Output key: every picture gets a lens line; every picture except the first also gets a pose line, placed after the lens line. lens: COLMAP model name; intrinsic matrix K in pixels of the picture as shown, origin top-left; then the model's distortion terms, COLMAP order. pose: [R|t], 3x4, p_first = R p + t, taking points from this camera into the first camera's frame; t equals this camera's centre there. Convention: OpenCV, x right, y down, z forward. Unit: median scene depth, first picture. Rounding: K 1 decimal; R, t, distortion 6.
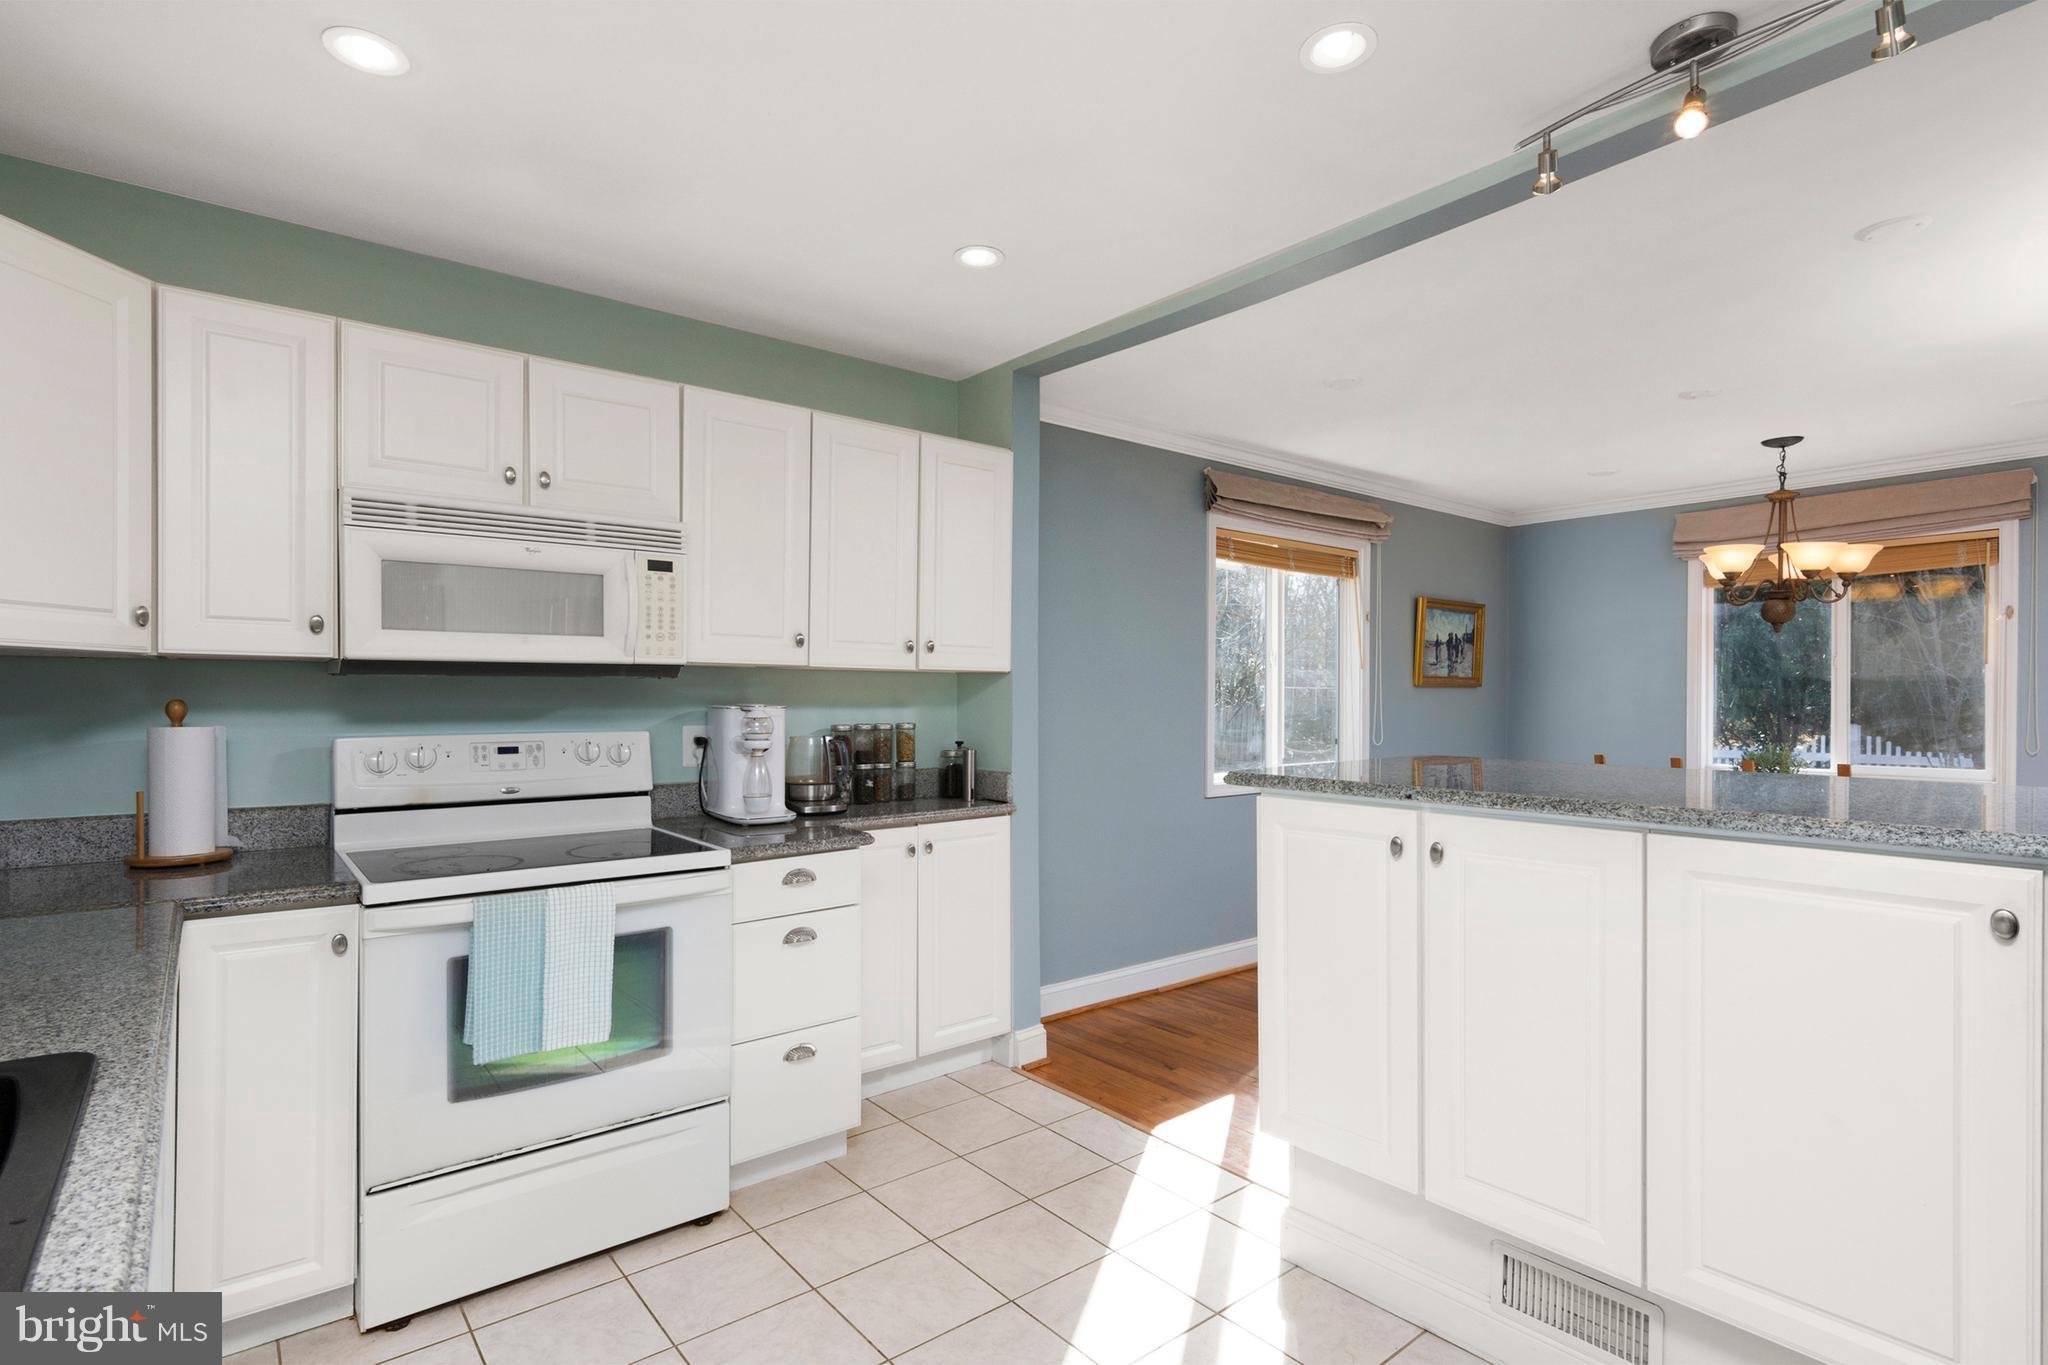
lens RADIAL K [[992.5, 0, 1036.6], [0, 992.5, 699.0], [0, 0, 1]] dist [0.001692, -0.000797]
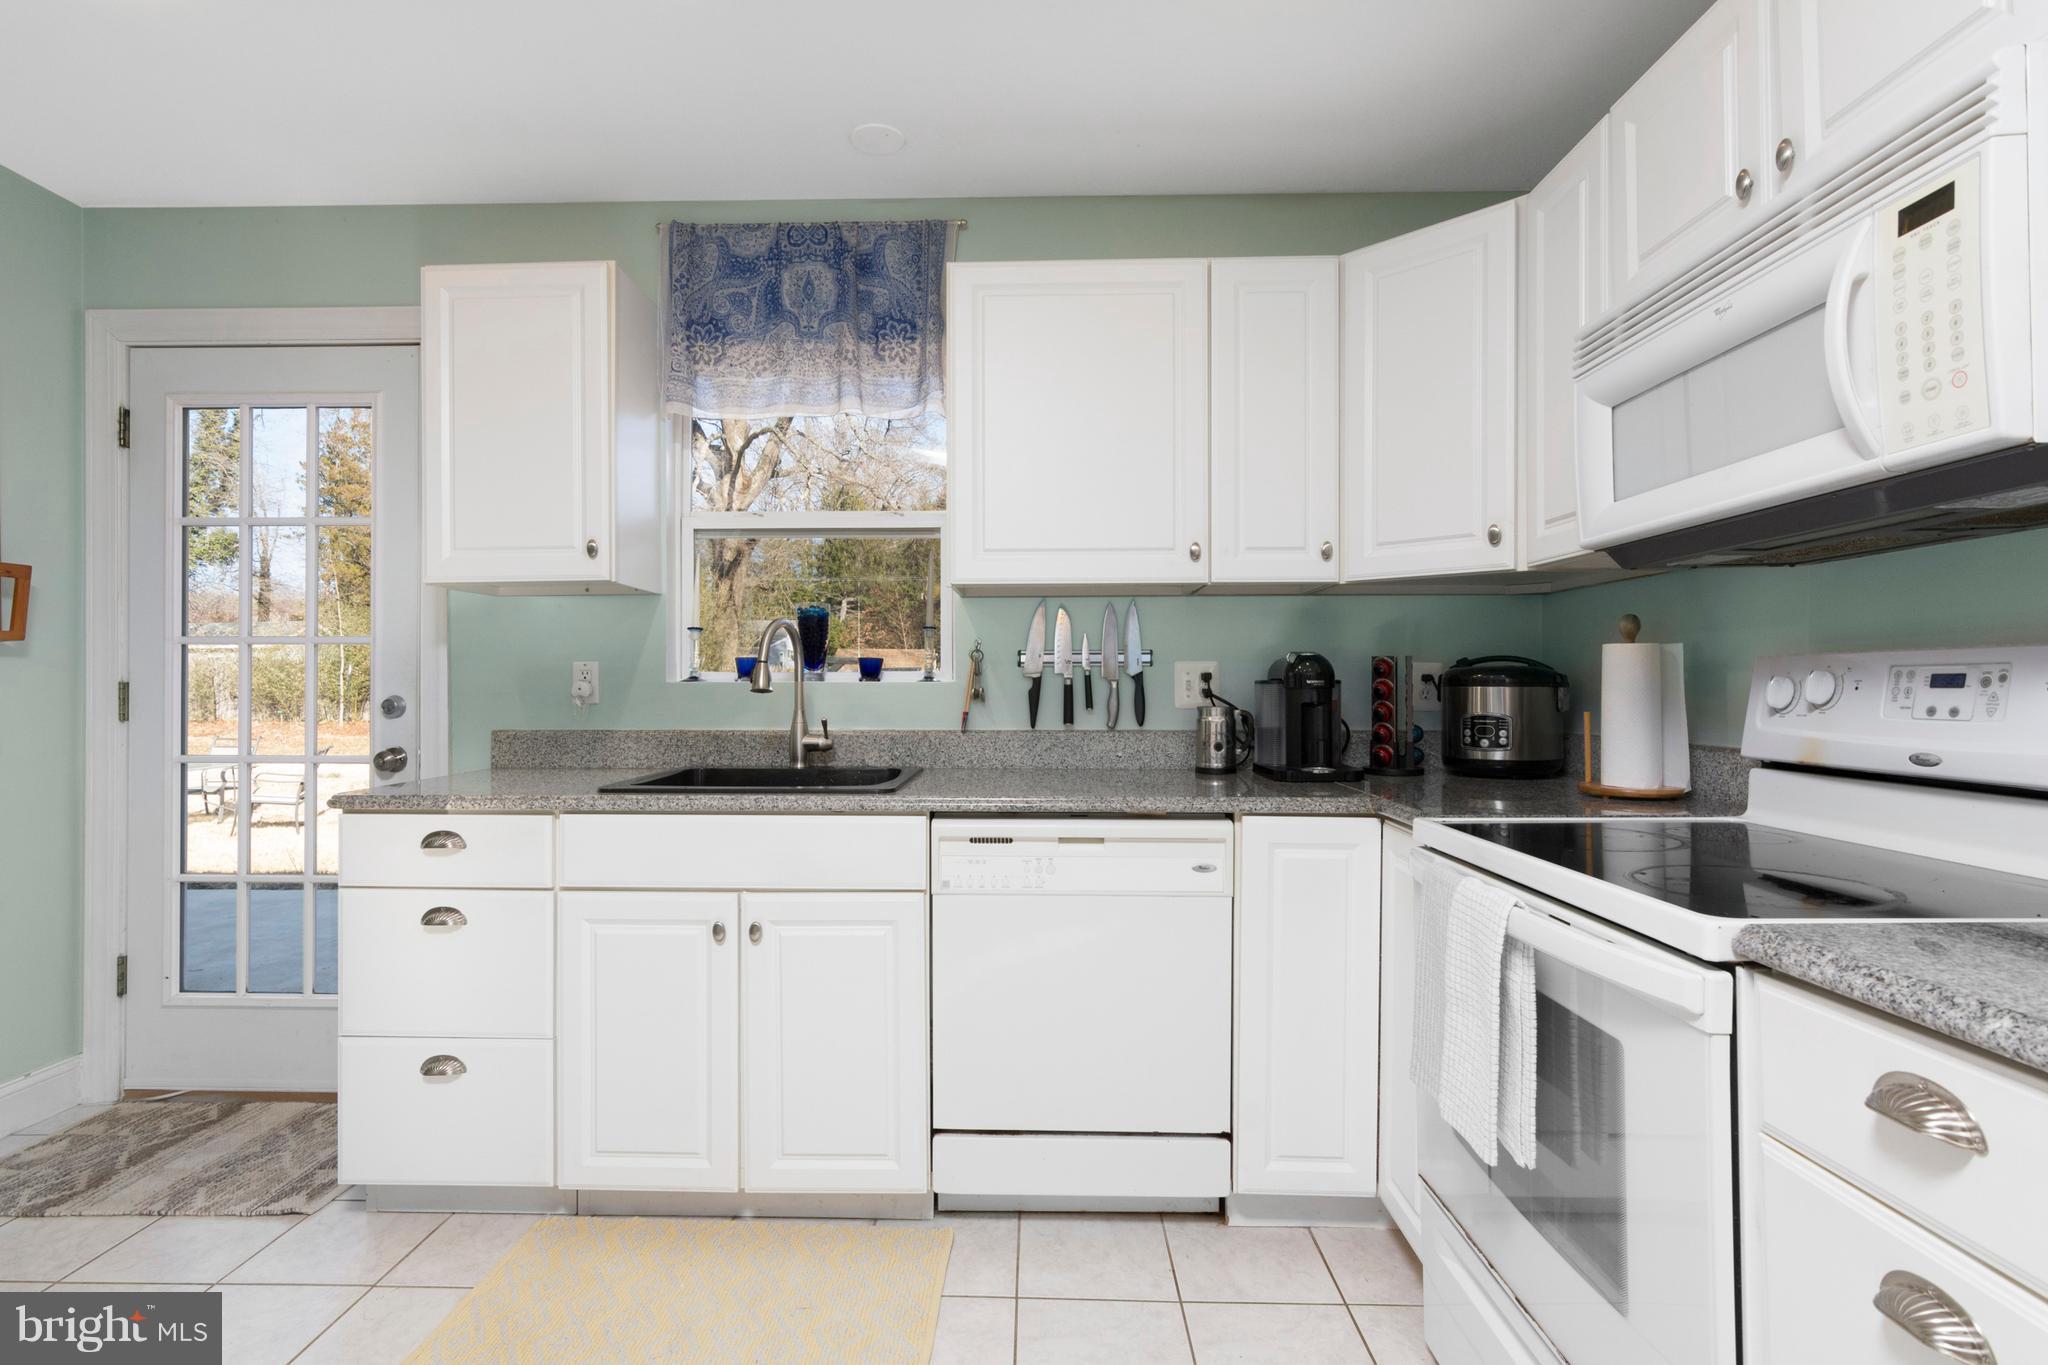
lens RADIAL K [[992.5, 0, 1013.7], [0, 992.5, 689.0], [0, 0, 1]] dist [0.001692, -0.000797]
pose [[-0.641617, 0.005282, -0.767007, 0.155326], [0.004908, 0.999984, 0.002781, 0.053179], [0.767010, -0.001980, -0.641632, 0.975259]]
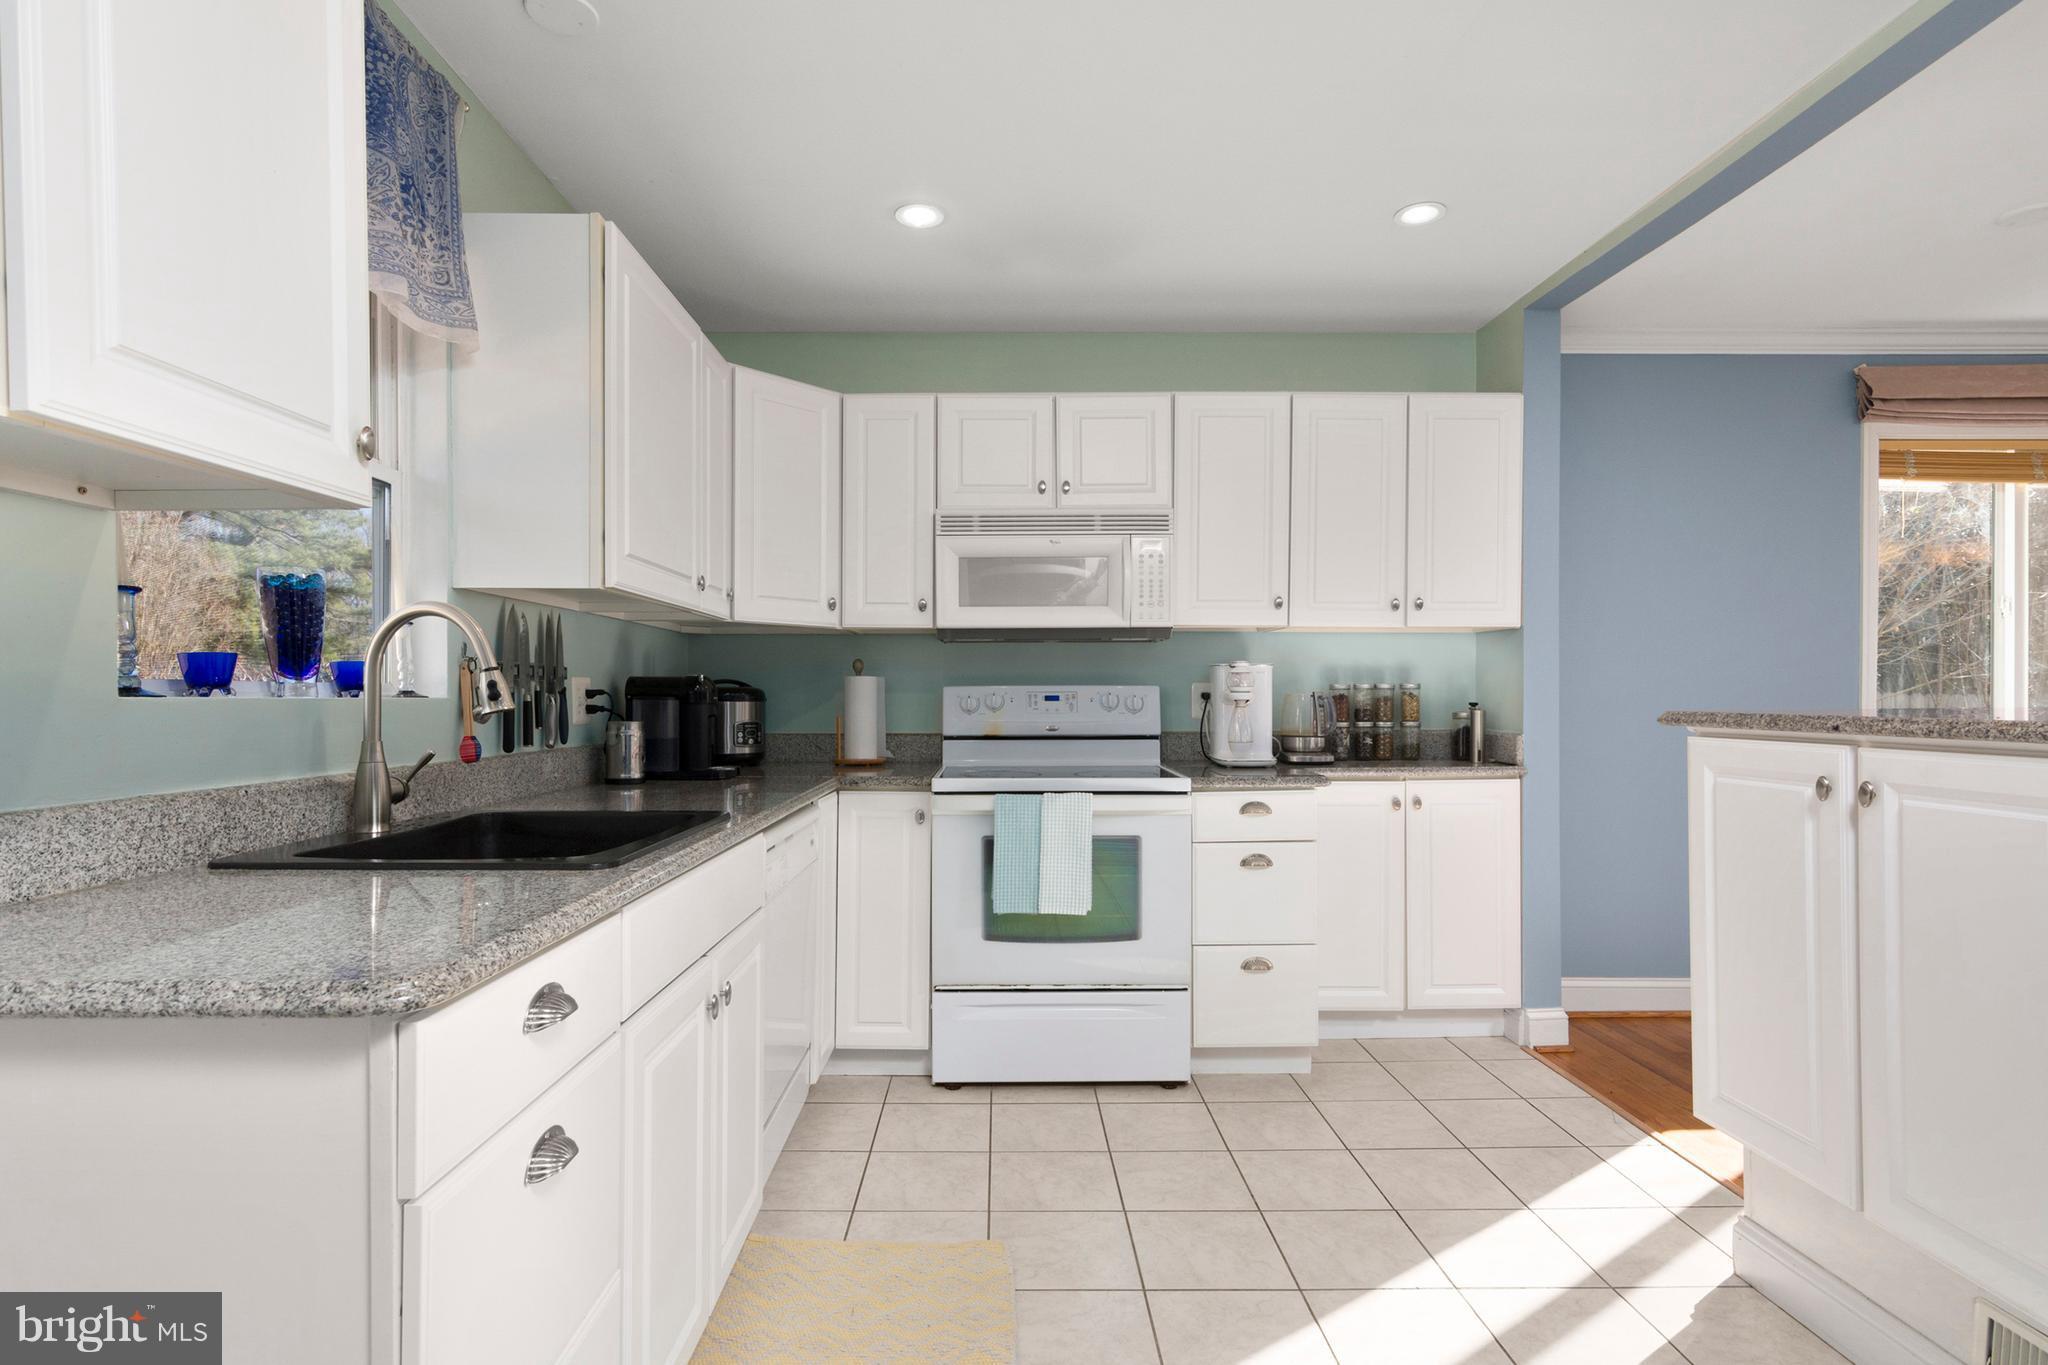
lens RADIAL K [[992.5, 0, 1012.2], [0, 992.5, 687.8], [0, 0, 1]] dist [0.001692, -0.000797]
pose [[0.785576, -0.005277, -0.618743, 0.237675], [0.002220, 0.999981, -0.005711, 0.046077], [0.618762, 0.003113, 0.785572, -0.057233]]
